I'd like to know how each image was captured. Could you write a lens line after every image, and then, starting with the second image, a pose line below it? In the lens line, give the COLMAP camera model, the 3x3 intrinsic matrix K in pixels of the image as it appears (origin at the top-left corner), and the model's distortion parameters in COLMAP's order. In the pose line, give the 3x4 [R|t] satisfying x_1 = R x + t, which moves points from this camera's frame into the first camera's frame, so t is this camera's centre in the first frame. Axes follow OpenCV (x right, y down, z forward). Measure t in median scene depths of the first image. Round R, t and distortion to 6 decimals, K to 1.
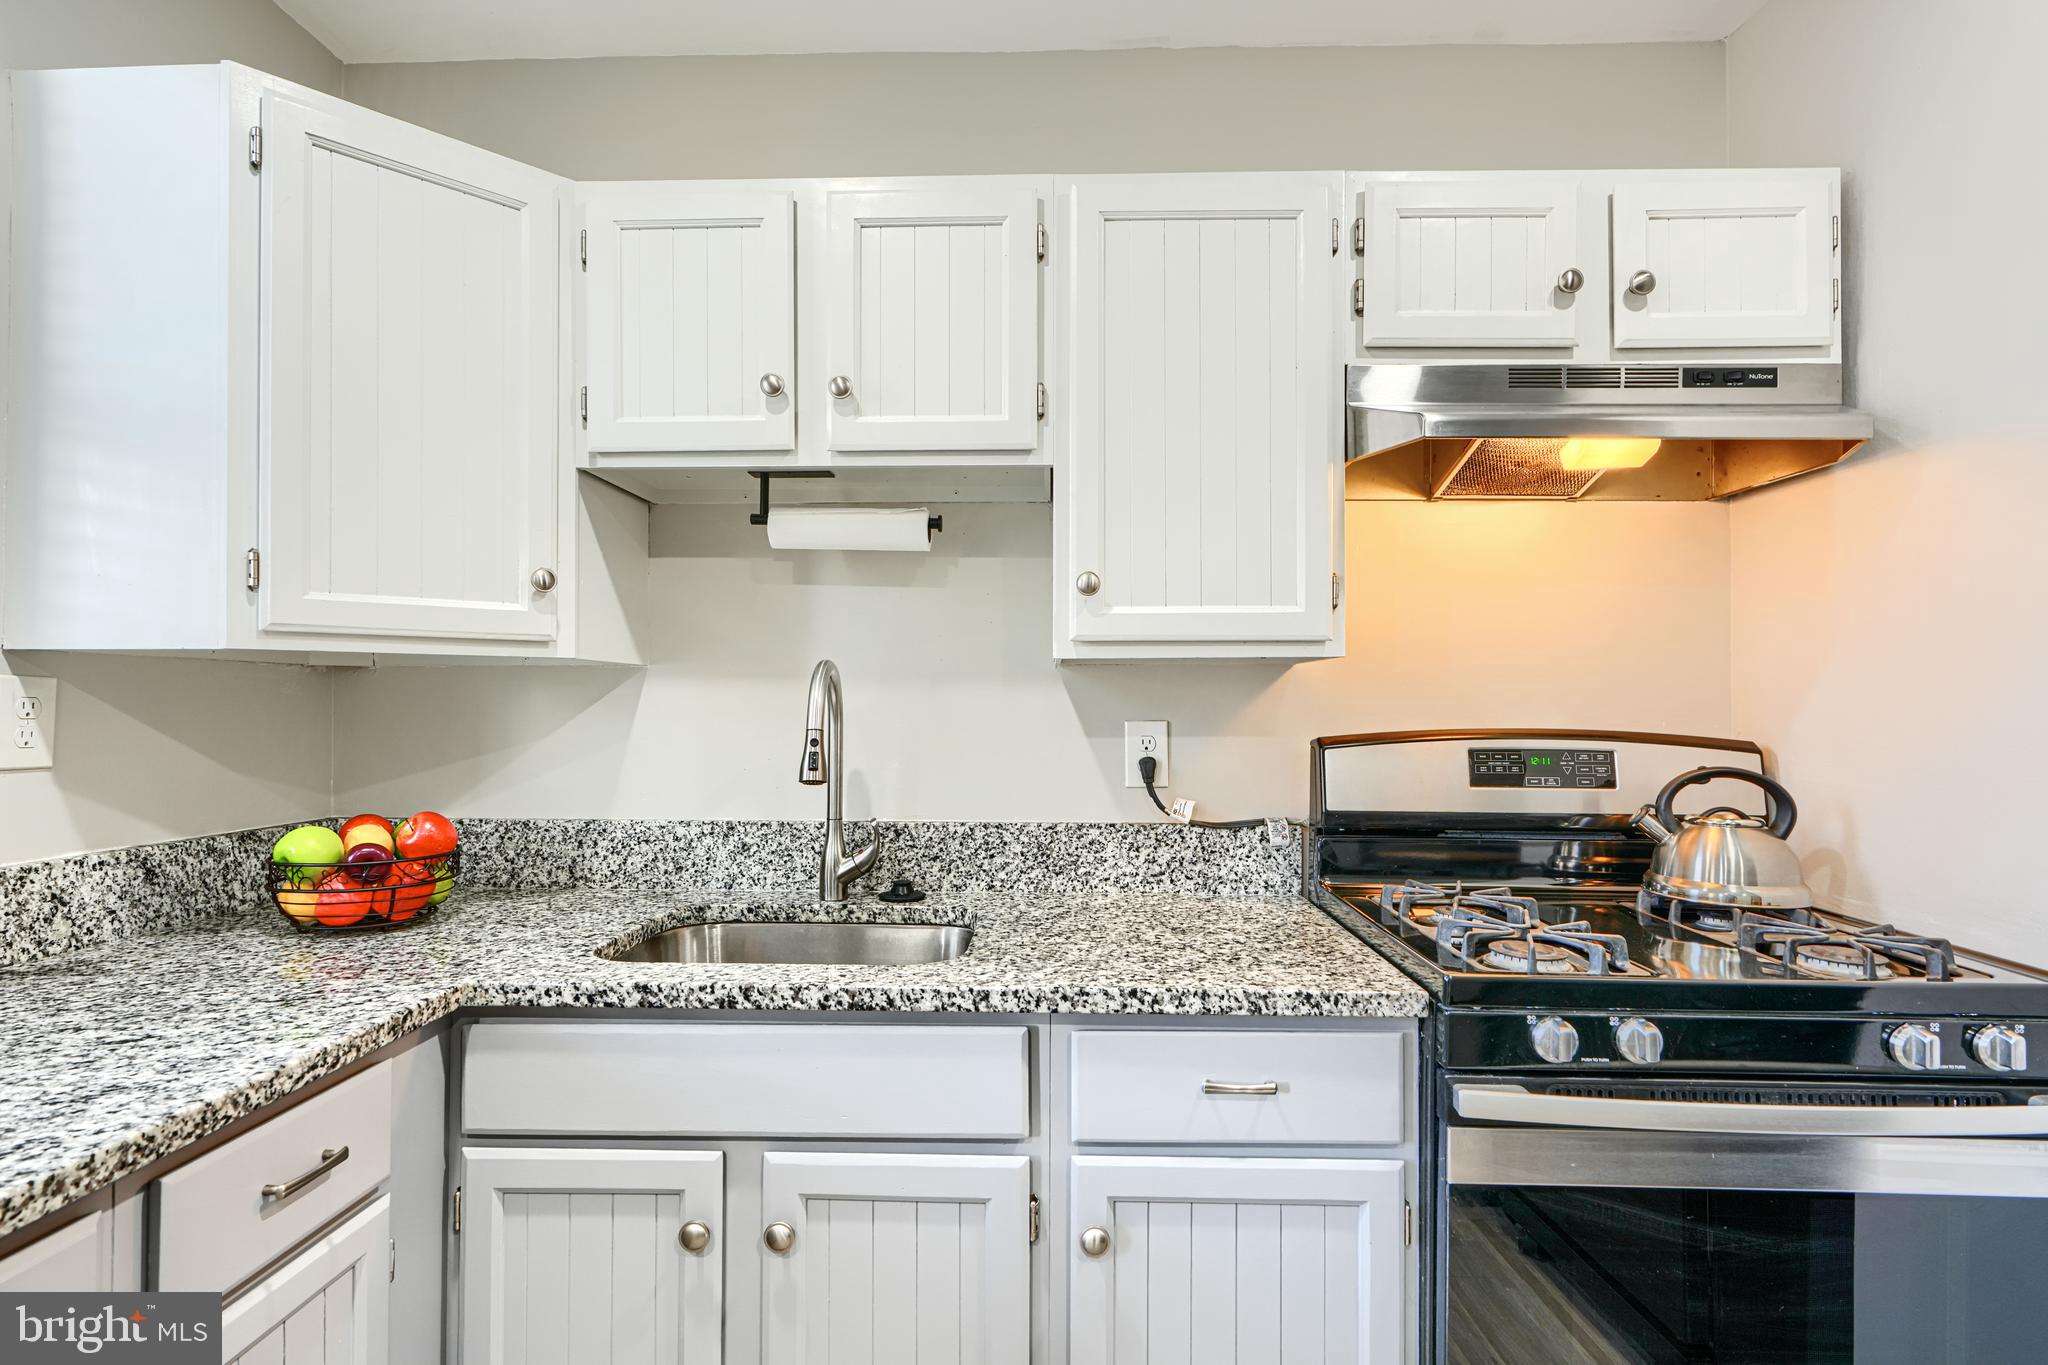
lens RADIAL K [[1015.9, 0, 1023.0], [0, 1015.9, 688.0], [0, 0, 1]] dist [0.003566, 0.000389]
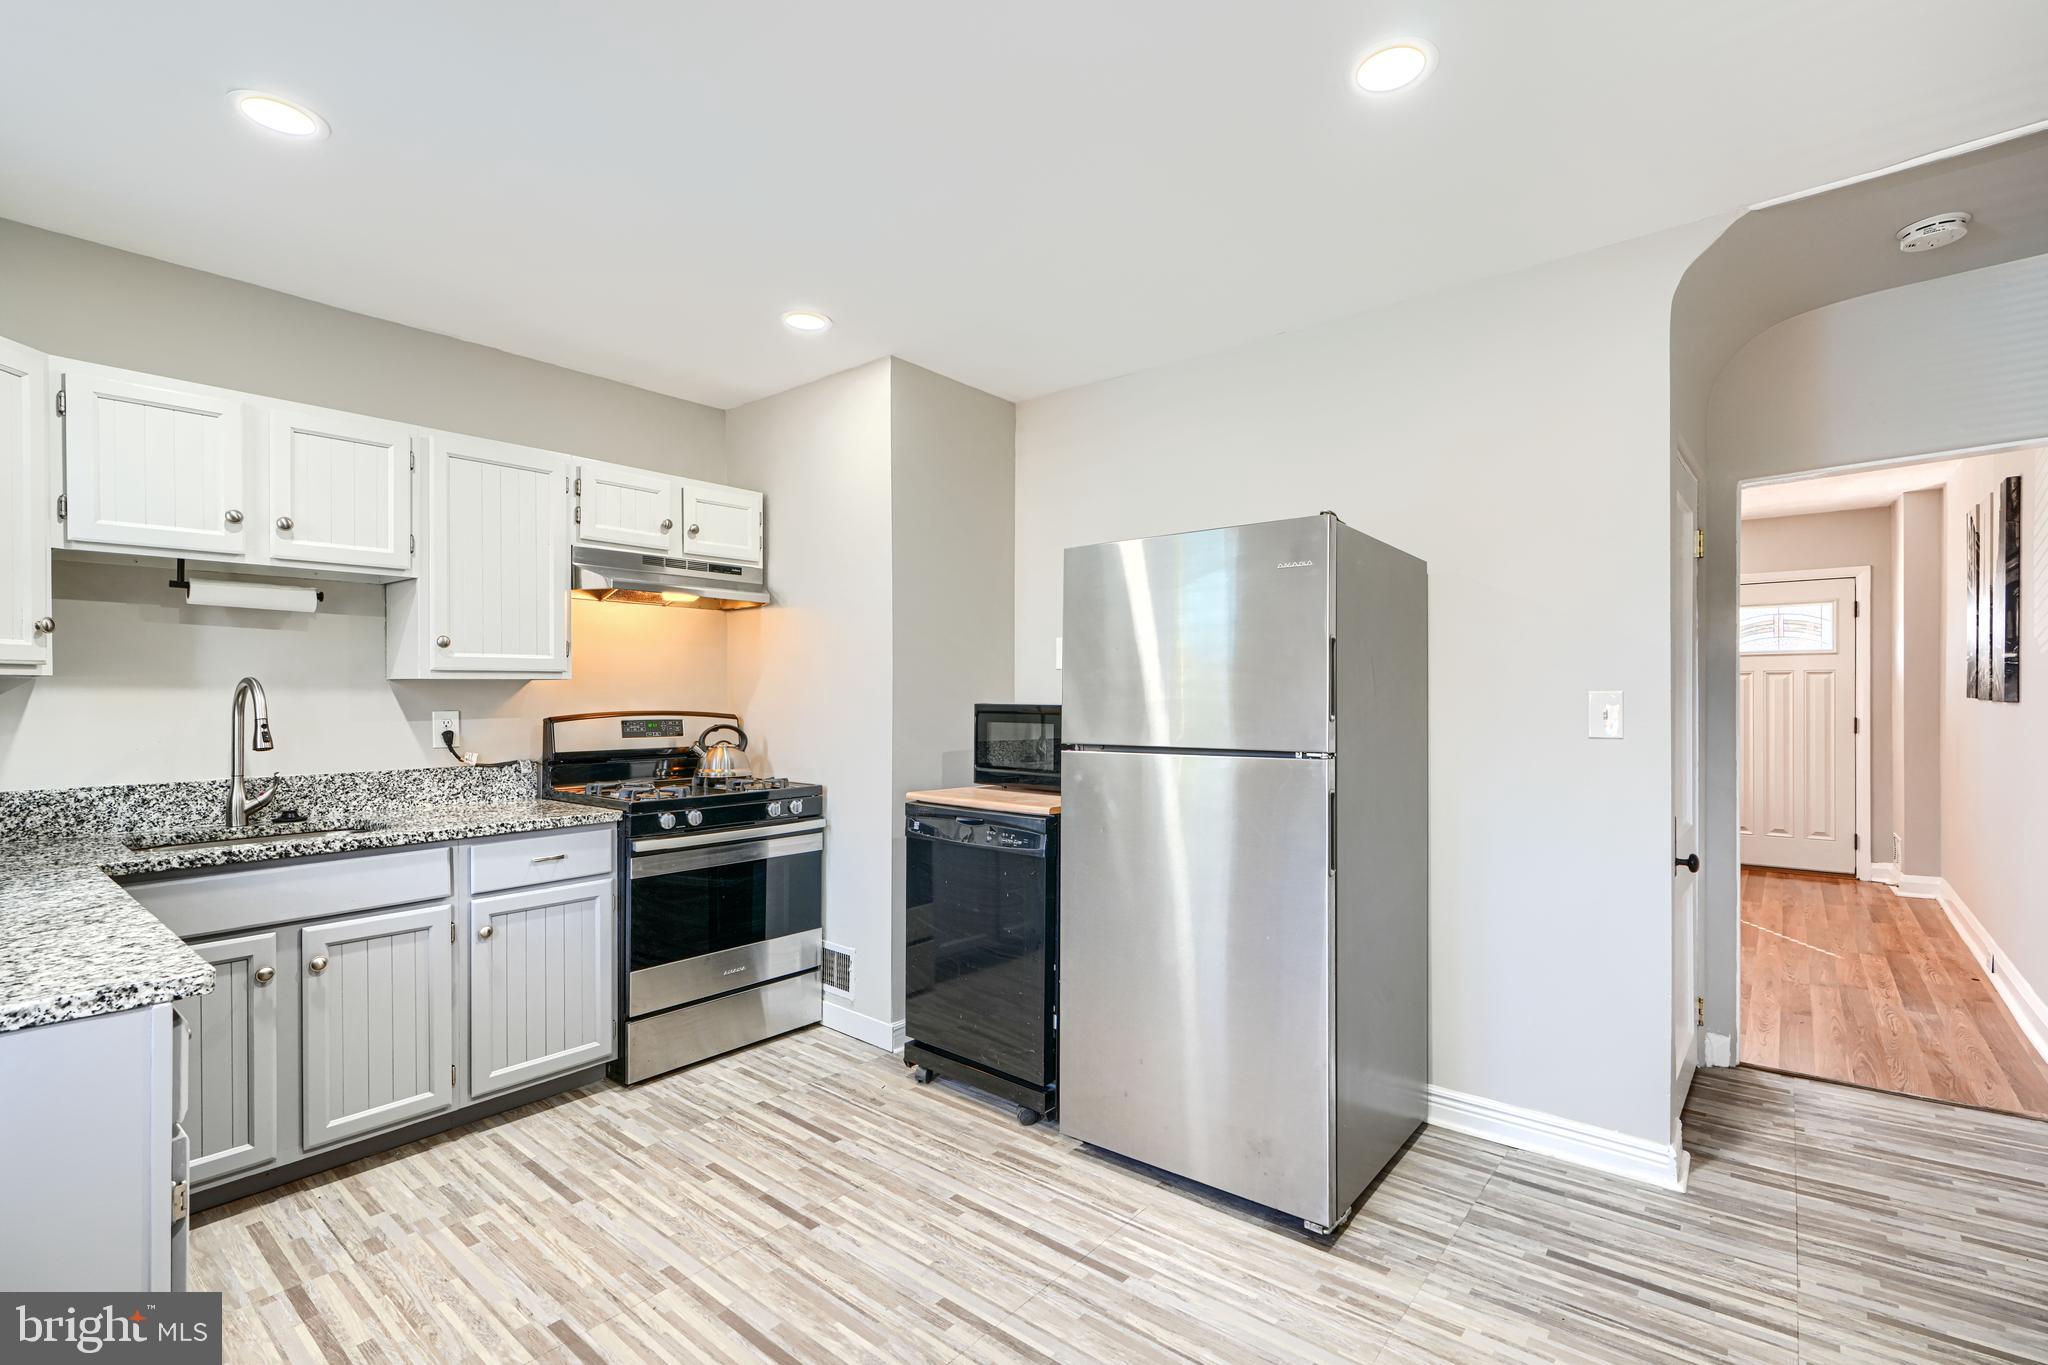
lens RADIAL K [[928.3, 0, 1024.8], [0, 928.3, 691.9], [0, 0, 1]] dist [-0.000331, 0.002440]
pose [[0.618109, -0.003731, 0.786084, -0.652616], [-0.006284, 0.999933, 0.009688, -0.028710], [-0.786067, -0.010927, 0.618044, -1.002193]]
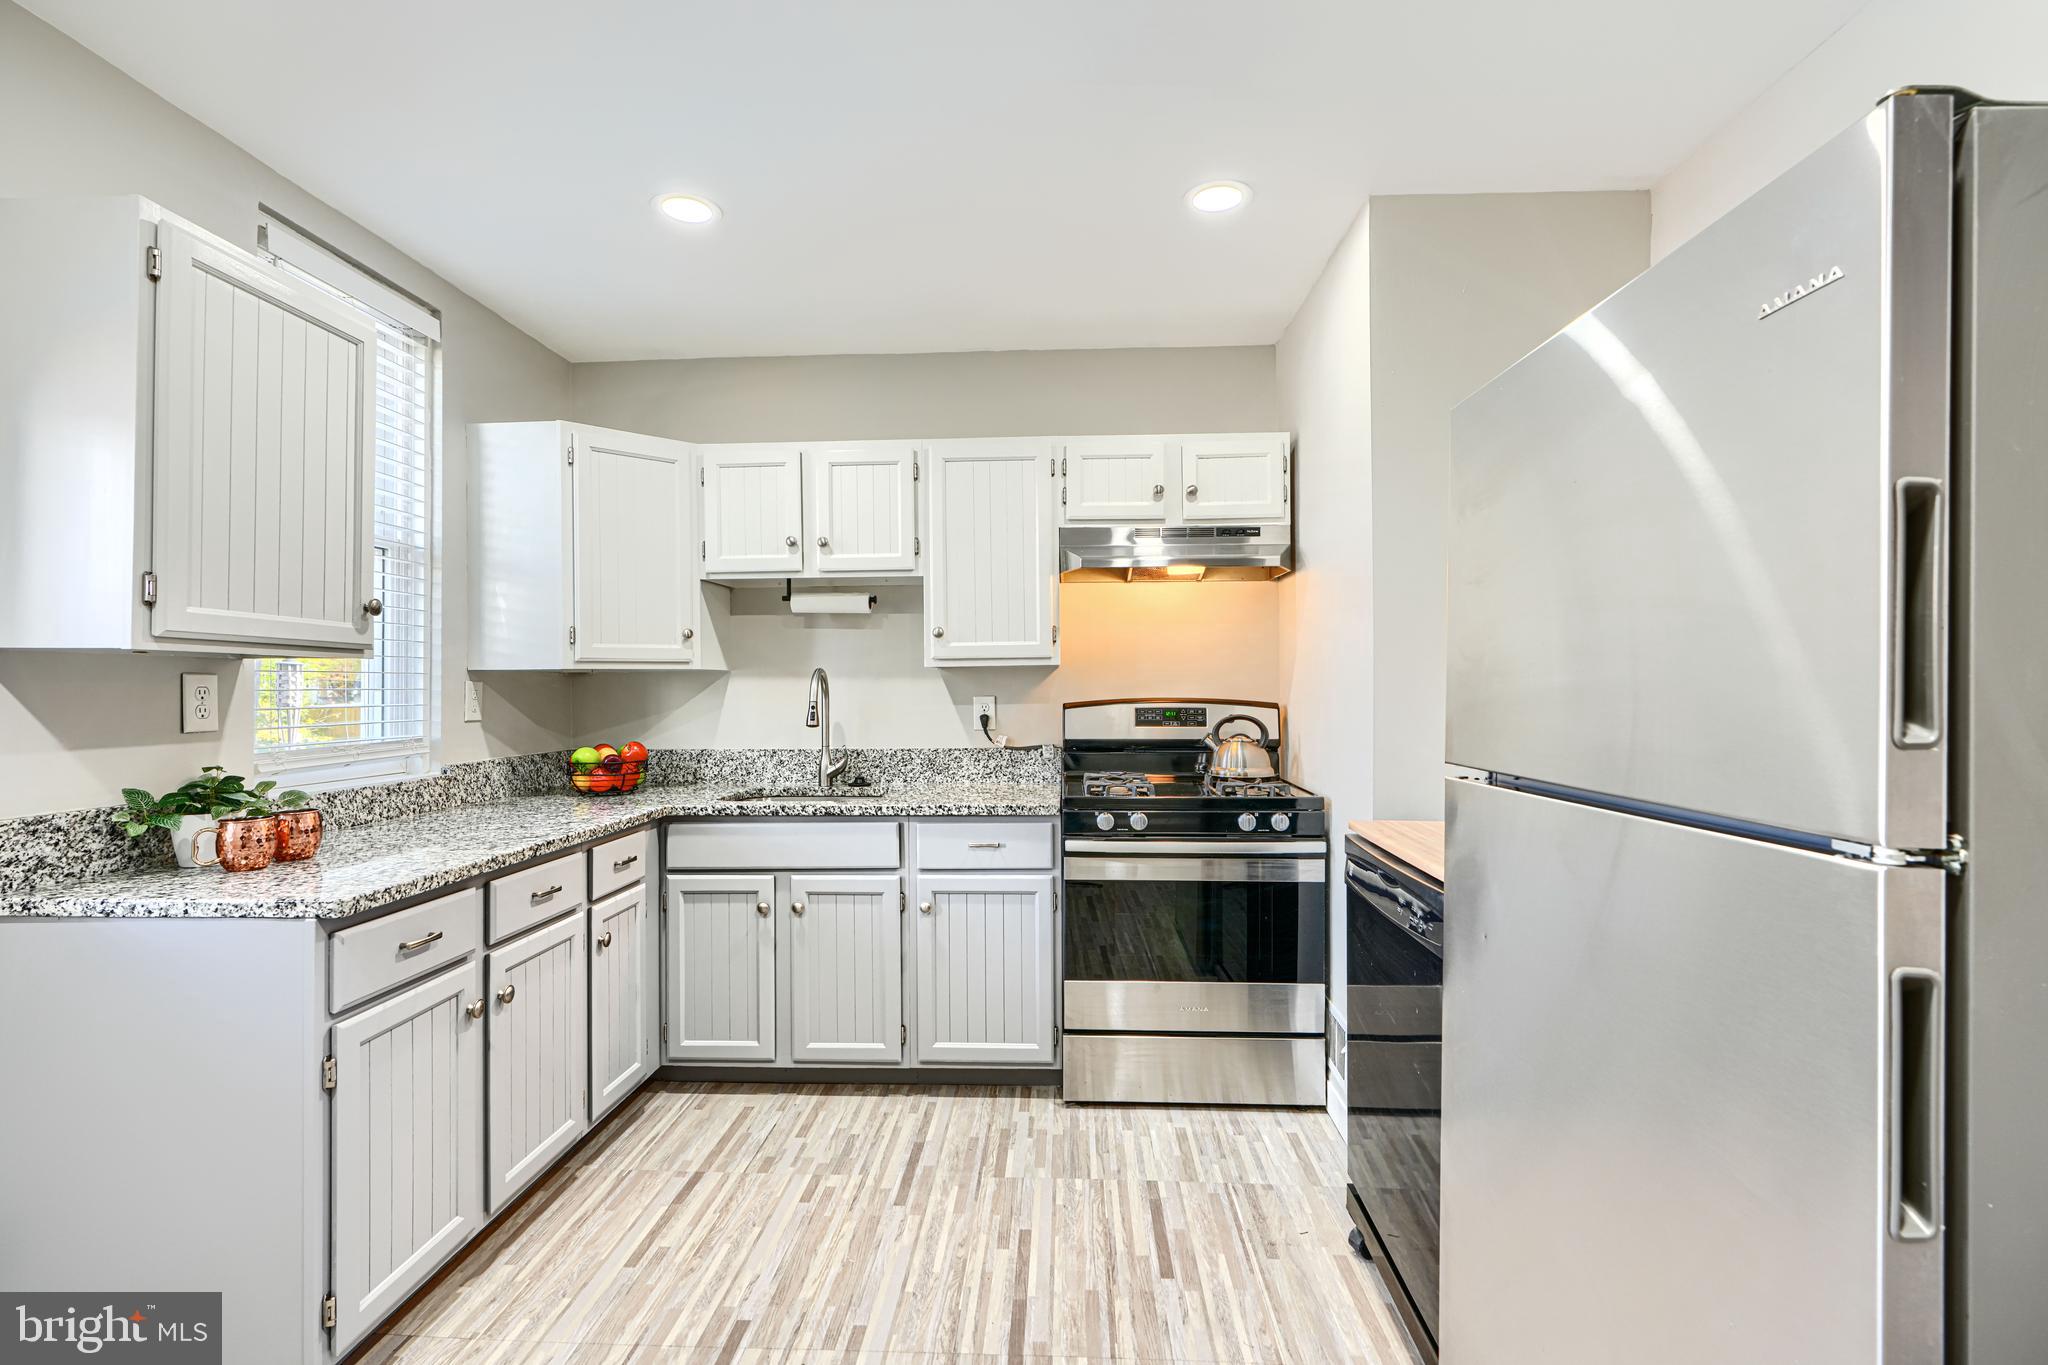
lens RADIAL K [[928.3, 0, 1016.7], [0, 928.3, 678.9], [0, 0, 1]] dist [-0.000331, 0.002440]
pose [[0.999757, -0.010871, -0.019155, 0.264366], [0.011032, 0.999905, 0.008305, -0.018446], [0.019063, -0.008514, 0.999782, -0.957065]]
